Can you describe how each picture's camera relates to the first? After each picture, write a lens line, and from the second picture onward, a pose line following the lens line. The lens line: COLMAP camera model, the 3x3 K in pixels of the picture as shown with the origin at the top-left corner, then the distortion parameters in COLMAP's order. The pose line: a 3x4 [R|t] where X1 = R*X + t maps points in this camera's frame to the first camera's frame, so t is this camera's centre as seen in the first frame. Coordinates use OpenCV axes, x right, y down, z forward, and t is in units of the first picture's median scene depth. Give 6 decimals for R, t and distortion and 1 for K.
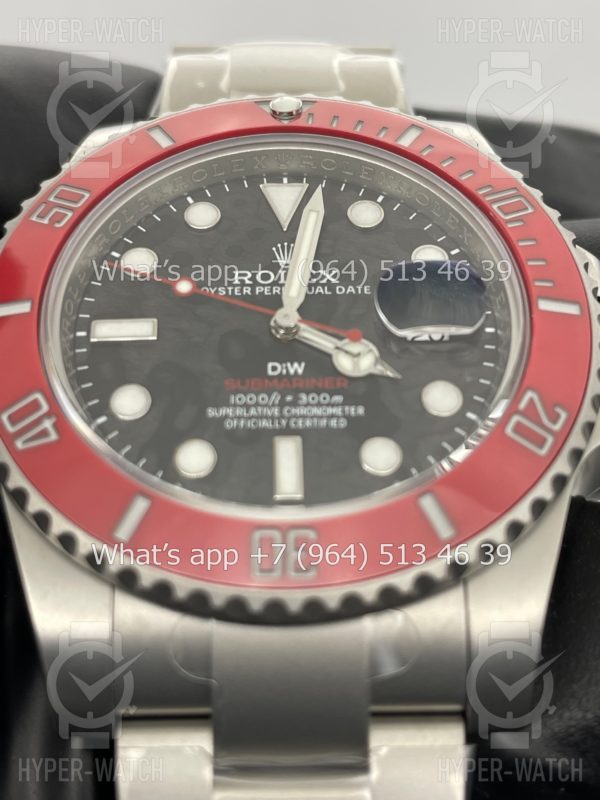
lens RADIAL K [[1286.3, 0, 300.0], [0, 1286.3, 400.0], [0, 0, 1]] dist [0.155811, 0.019806]
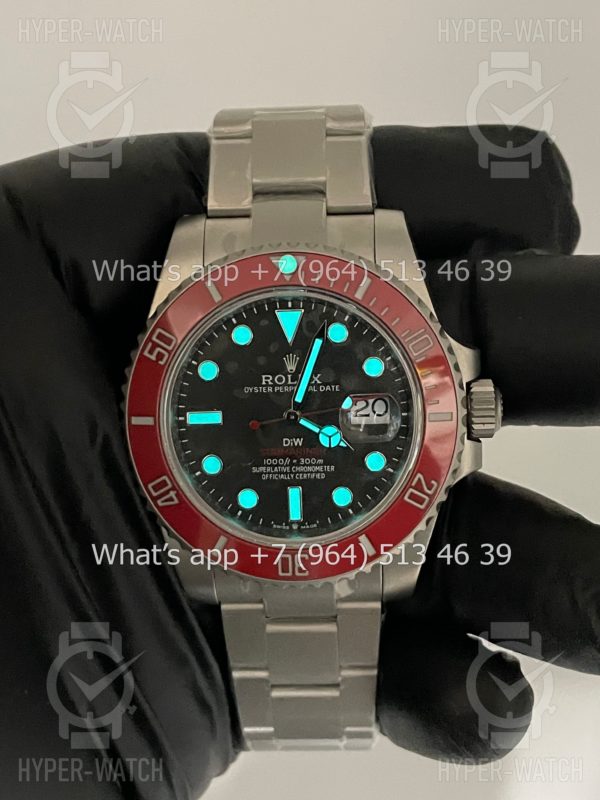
lens RADIAL K [[1286.3, 0, 300.0], [0, 1286.3, 400.0], [0, 0, 1]] dist [0.155811, 0.019806]
pose [[0.998260, -0.004672, -0.058772, 0.110384], [0.041806, 0.759002, 0.649745, -1.293435], [0.041573, -0.651071, 0.757877, -0.373695]]
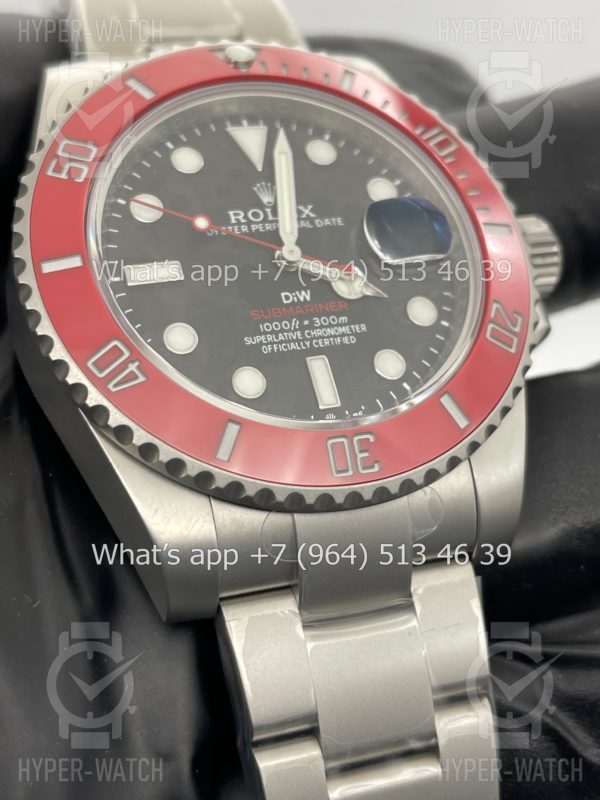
lens RADIAL K [[1286.3, 0, 300.0], [0, 1286.3, 400.0], [0, 0, 1]] dist [0.155811, 0.019806]
pose [[0.936105, -0.110059, 0.334059, -0.421213], [0.059883, 0.985786, 0.156970, -0.118436], [-0.346586, -0.126936, 0.929390, -0.122945]]
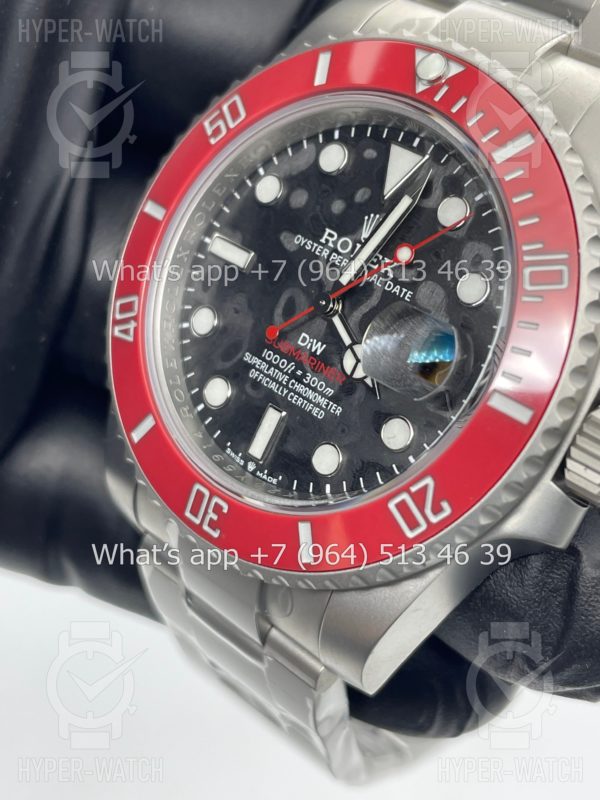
lens RADIAL K [[1286.3, 0, 300.0], [0, 1286.3, 400.0], [0, 0, 1]] dist [0.155811, 0.019806]
pose [[0.713521, 0.450125, -0.536912, 0.630320], [-0.090624, 0.819179, 0.566333, -0.642456], [0.694748, -0.355433, 0.625294, 0.257443]]
